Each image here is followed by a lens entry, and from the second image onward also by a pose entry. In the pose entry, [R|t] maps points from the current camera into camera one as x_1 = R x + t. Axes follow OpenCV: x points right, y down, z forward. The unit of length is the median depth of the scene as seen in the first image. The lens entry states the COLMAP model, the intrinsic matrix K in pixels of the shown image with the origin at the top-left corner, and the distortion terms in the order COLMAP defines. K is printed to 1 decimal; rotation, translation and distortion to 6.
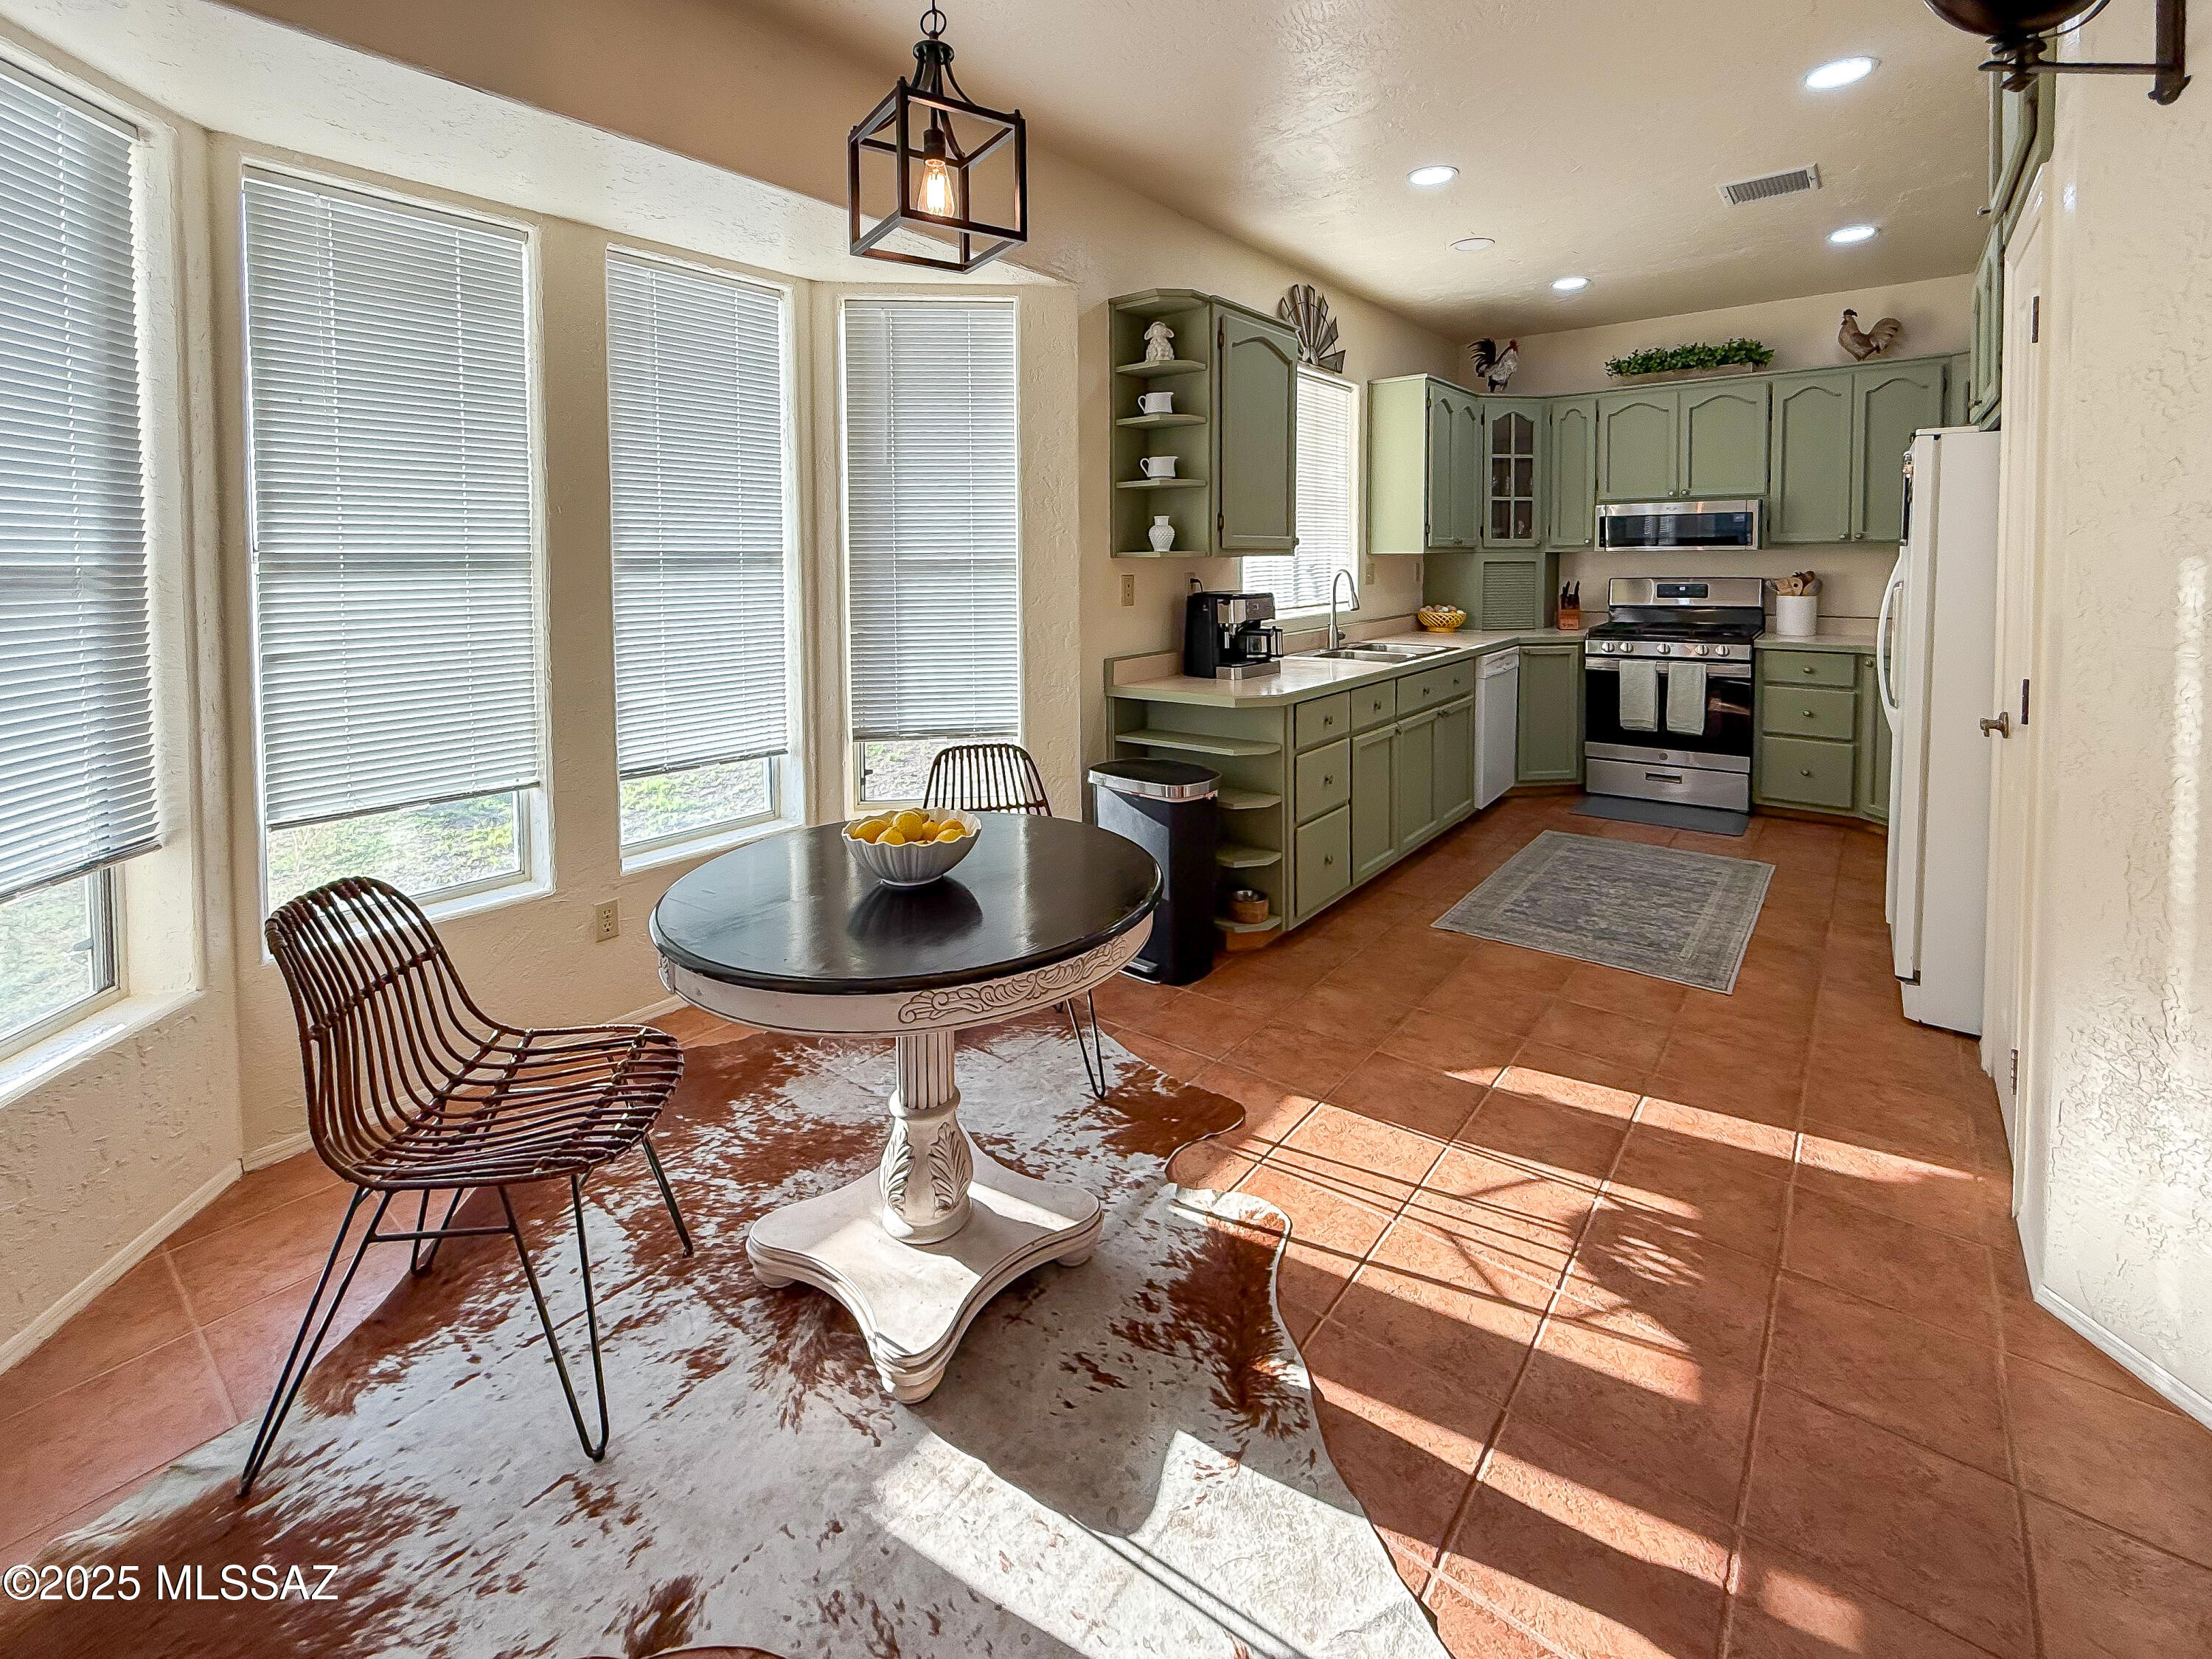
lens RADIAL K [[896.5, 0, 1106.0], [0, 896.5, 829.5], [0, 0, 1]] dist [-0.001558, -0.000273]
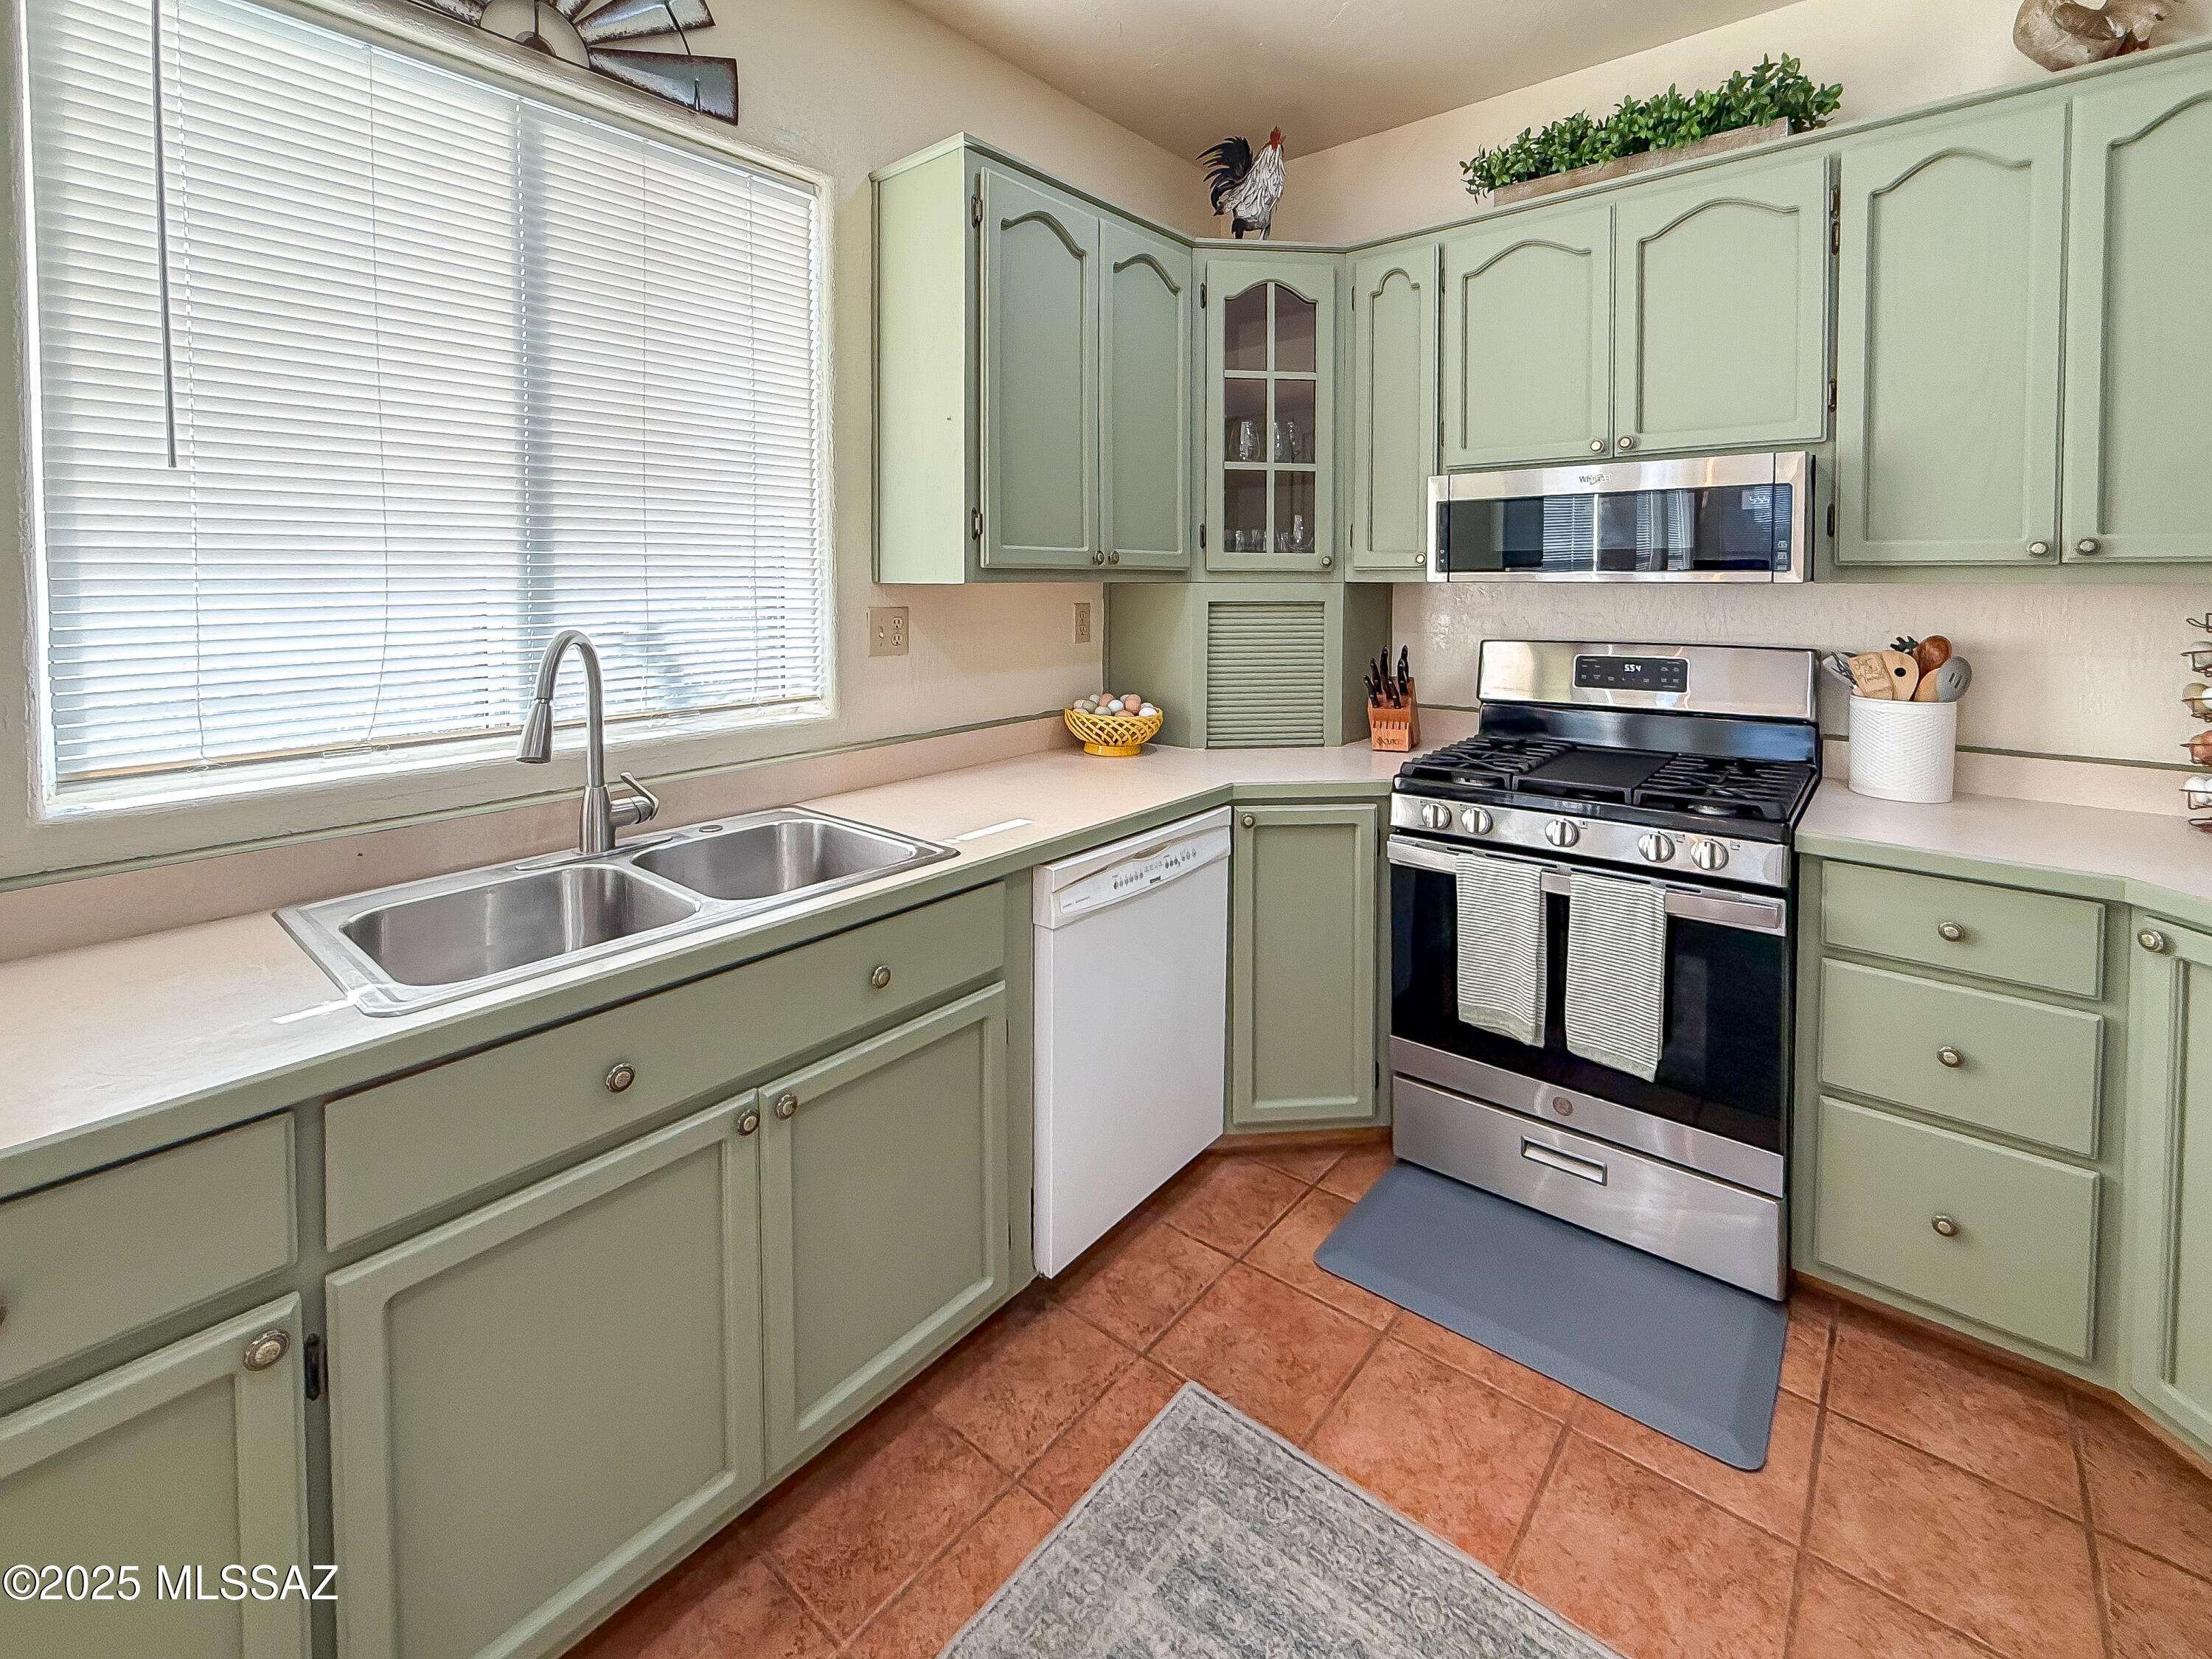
lens RADIAL K [[895.5, 0, 1147.8], [0, 895.5, 826.3], [0, 0, 1]] dist [0.009567, -0.005002]
pose [[0.999921, 0.012294, -0.002780, 0.461022], [-0.012356, 0.999641, -0.023792, -0.200485], [0.002486, 0.023824, 0.999713, 0.632963]]
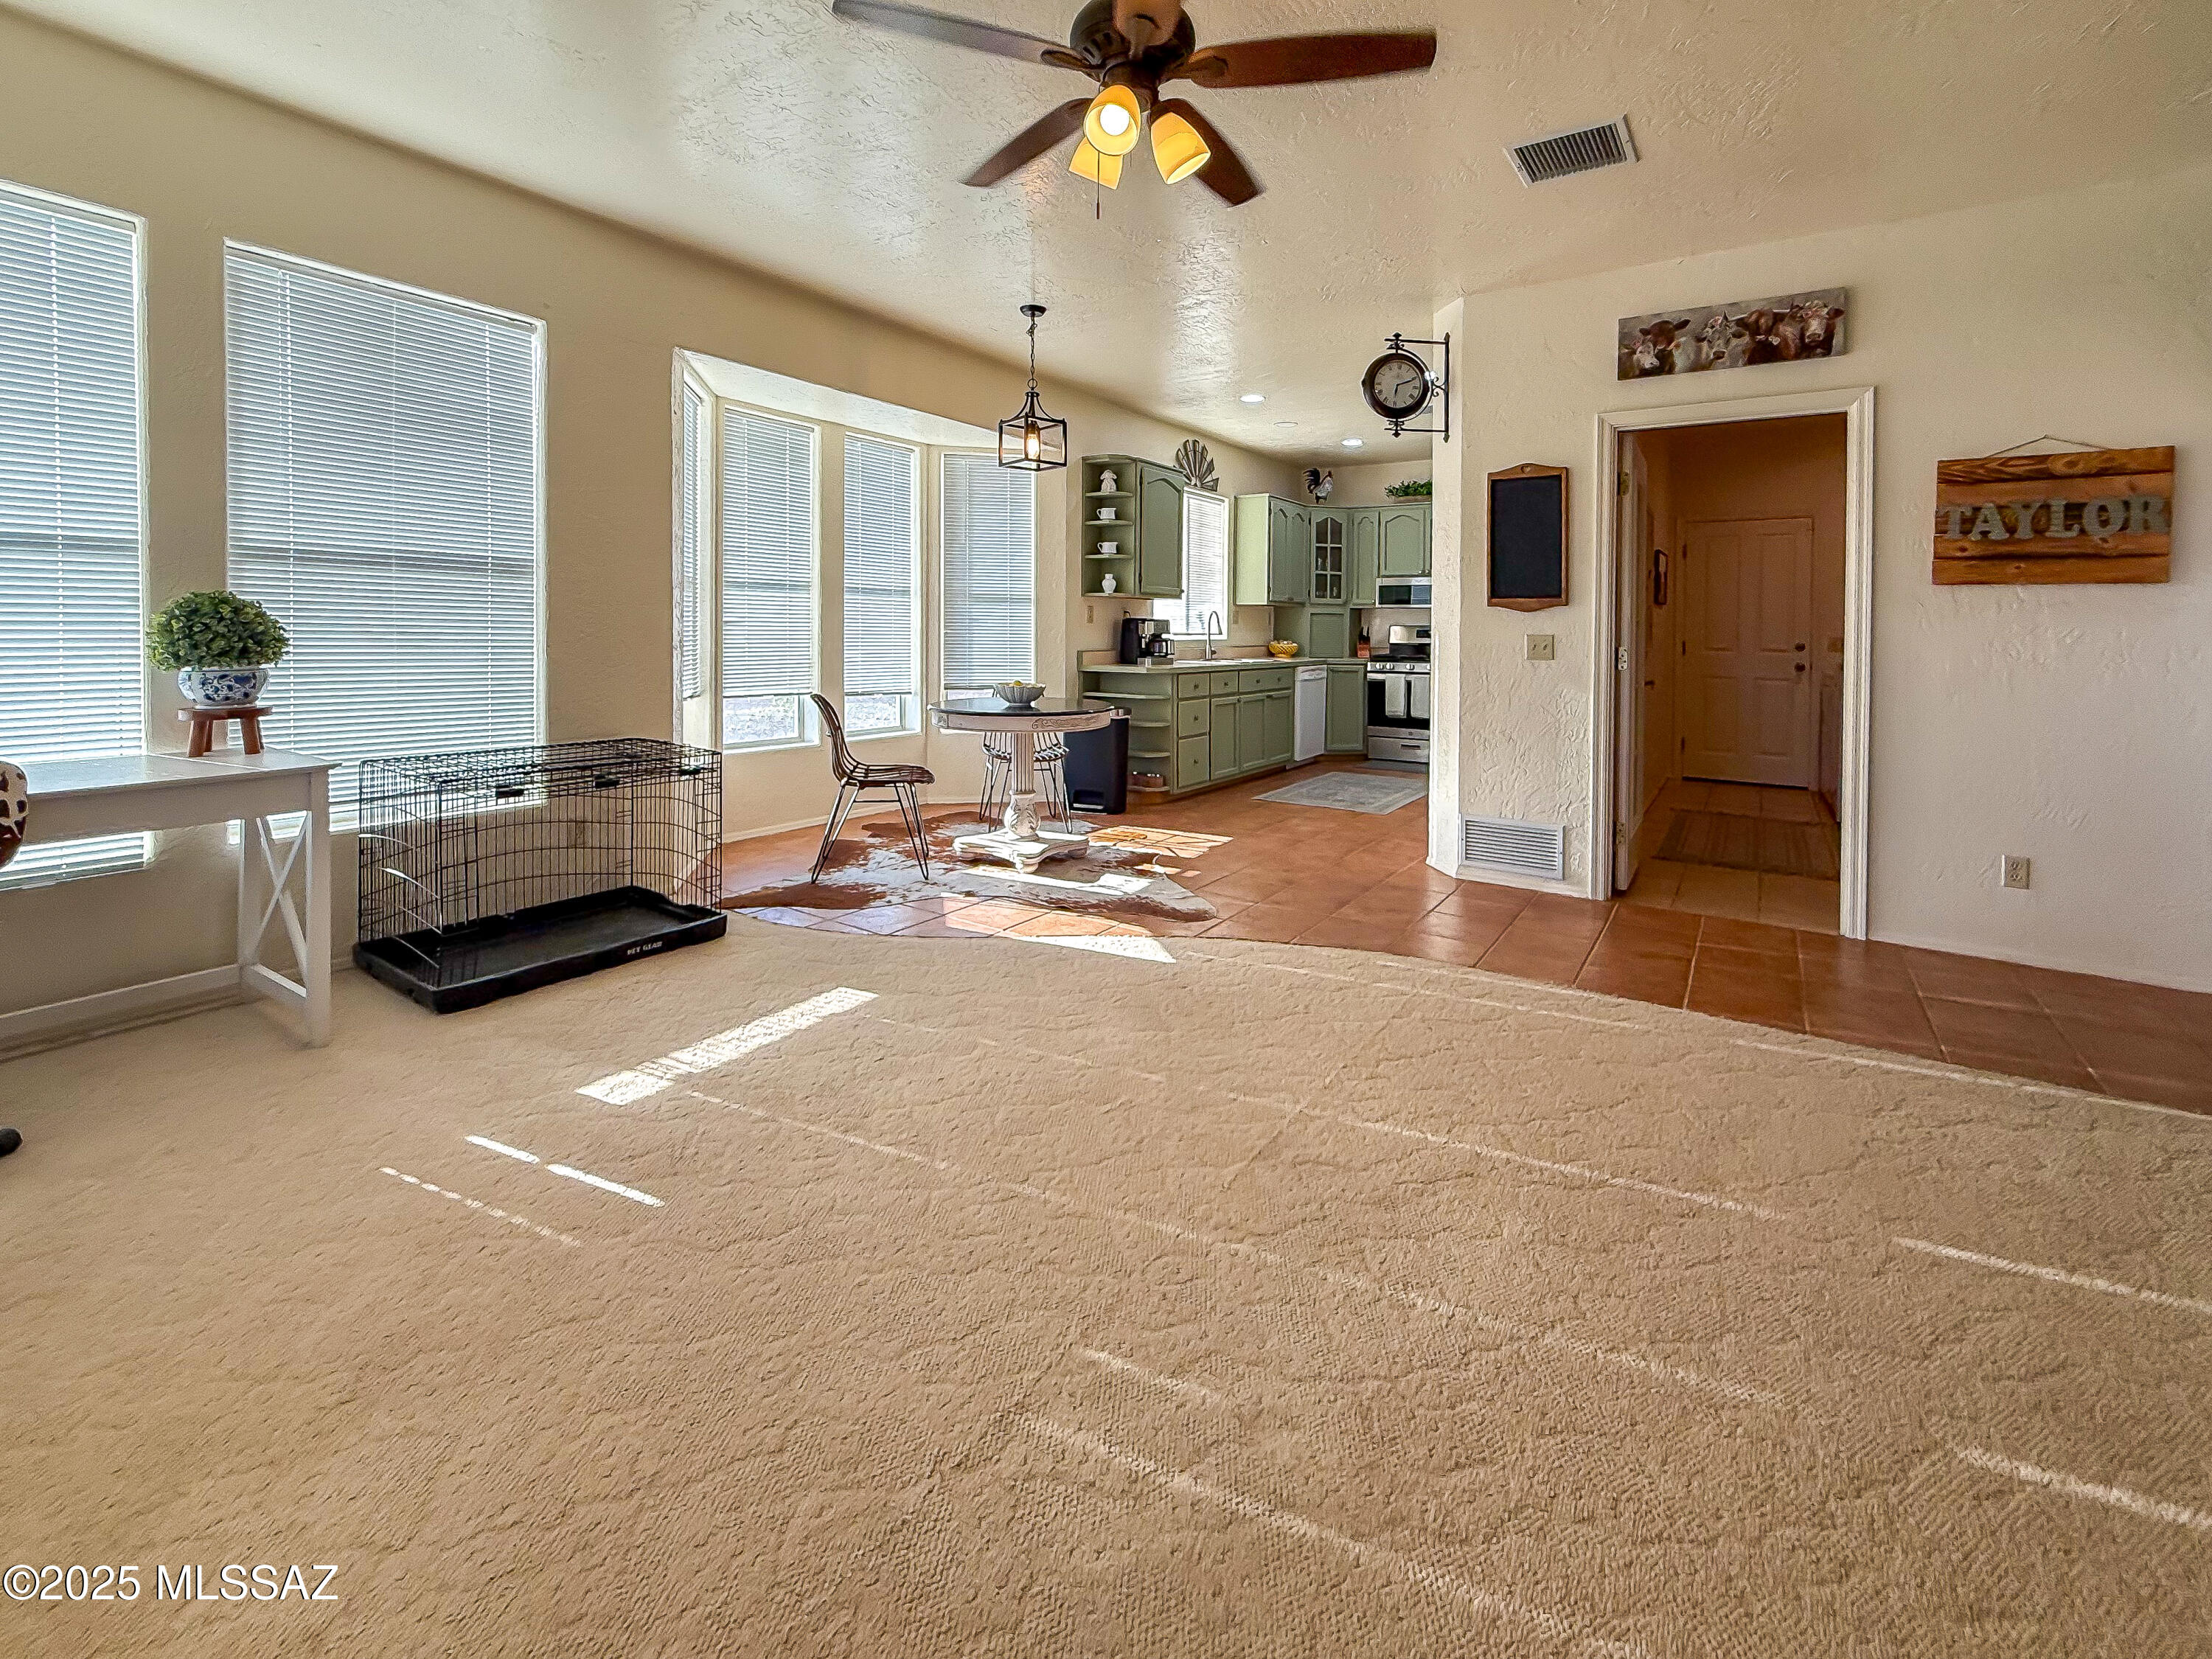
lens RADIAL K [[892.5, 0, 1087.7], [0, 892.5, 905.3], [0, 0, 1]] dist [0.000052, -0.000067]
pose [[0.998125, 0.007680, 0.060717, -0.064920], [-0.008147, 0.999939, 0.007461, 0.236418], [-0.060656, -0.007942, 0.998127, -0.621726]]
